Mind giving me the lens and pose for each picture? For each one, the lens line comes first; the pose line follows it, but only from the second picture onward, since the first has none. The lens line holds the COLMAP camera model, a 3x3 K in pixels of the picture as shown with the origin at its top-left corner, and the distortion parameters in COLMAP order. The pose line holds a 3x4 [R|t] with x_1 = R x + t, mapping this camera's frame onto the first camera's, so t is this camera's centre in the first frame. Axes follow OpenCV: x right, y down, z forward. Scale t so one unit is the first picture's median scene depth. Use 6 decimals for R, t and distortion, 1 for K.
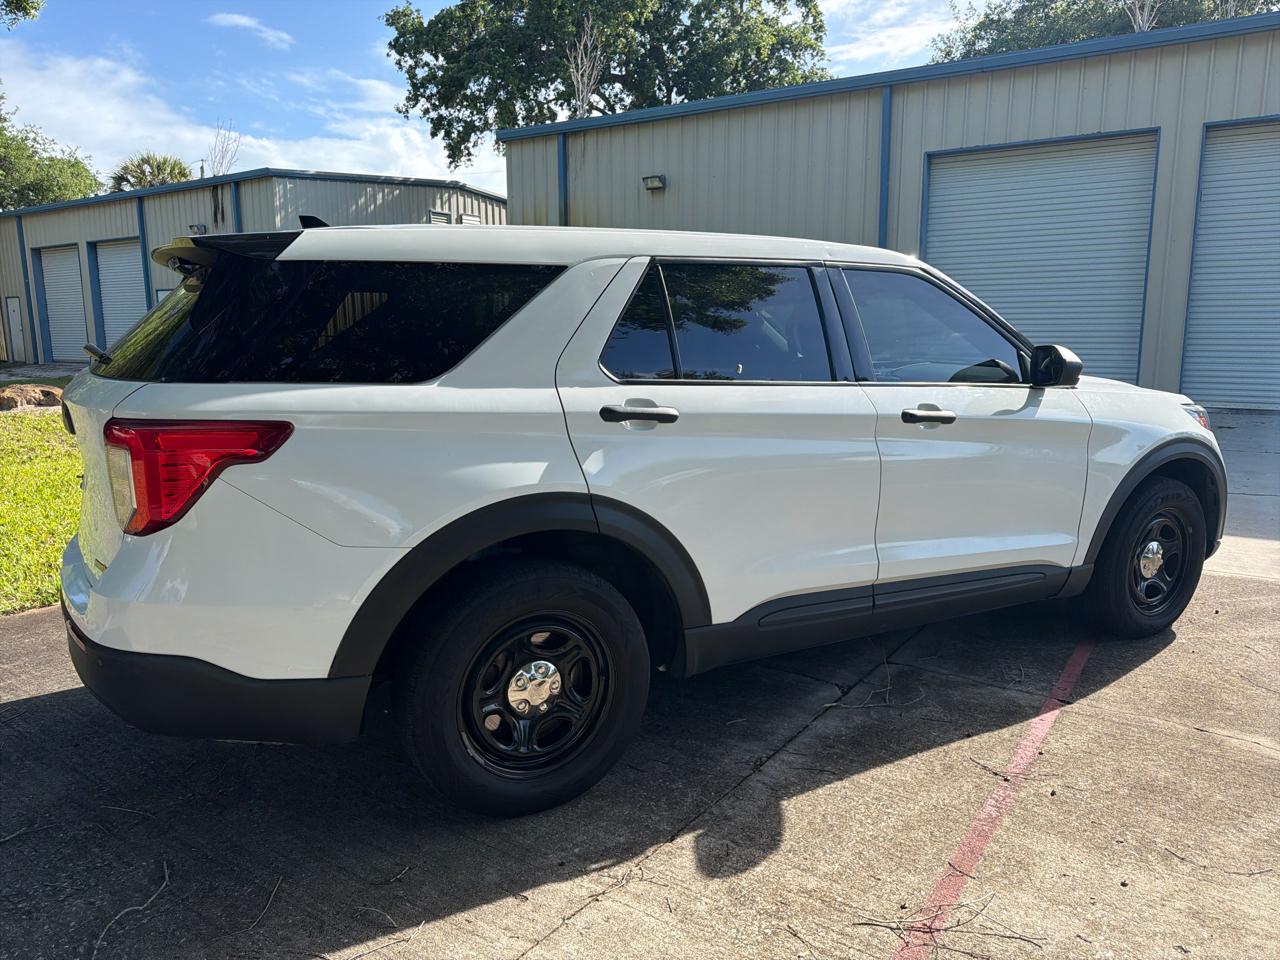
lens RADIAL K [[913.5, 0, 640.0], [0, 913.5, 480.0], [0, 0, 1]] dist [0.034593, -0.046278]
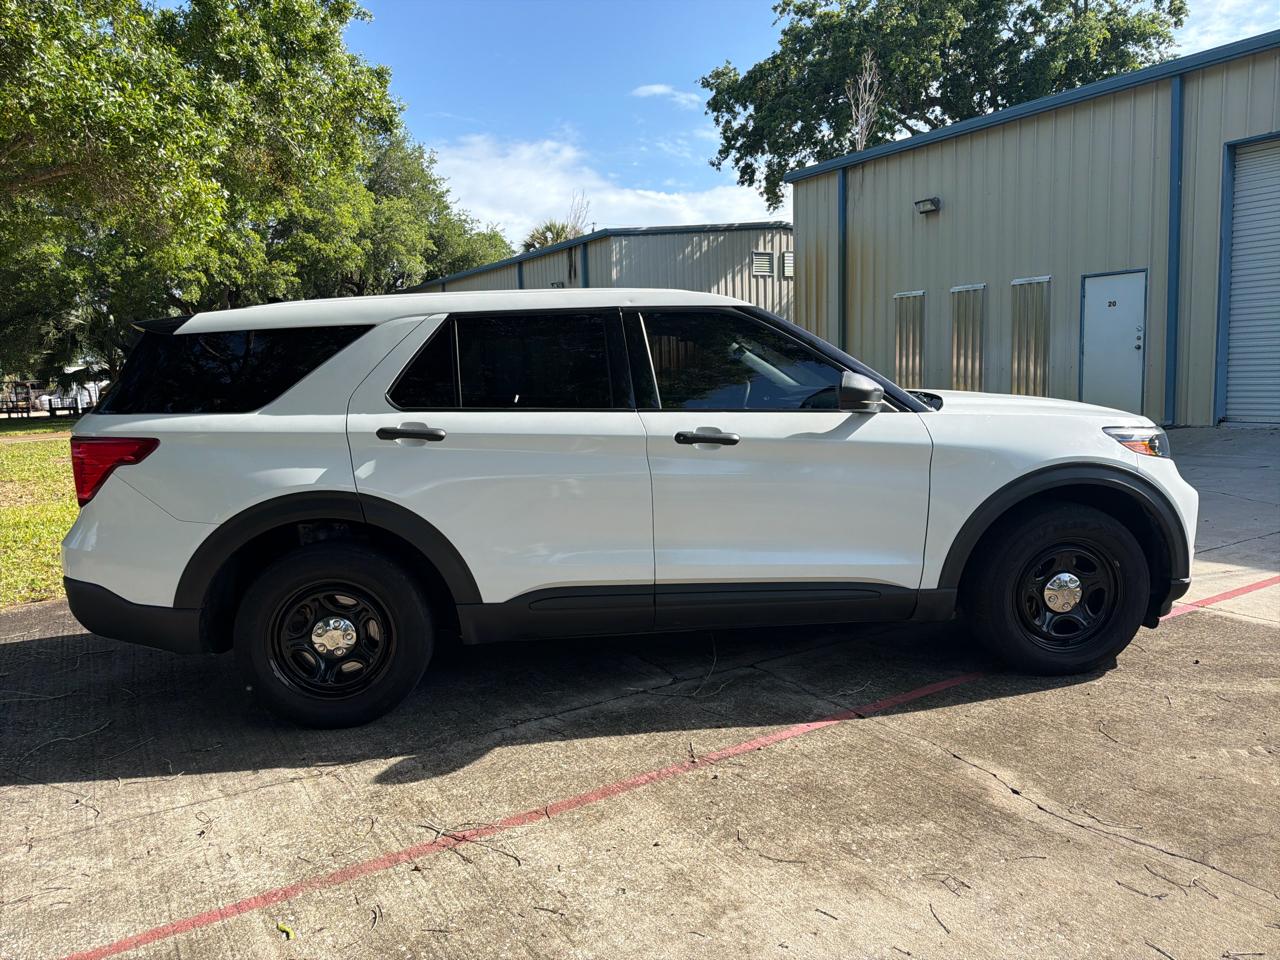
lens RADIAL K [[901.8, 0, 637.8], [0, 901.8, 486.2], [0, 0, 1]] dist [0.084380, -0.116785]
pose [[0.909059, 0.023312, -0.416015, 0.199295], [-0.033793, 0.999269, -0.017847, 0.003450], [0.415295, 0.030282, 0.909183, -0.010859]]
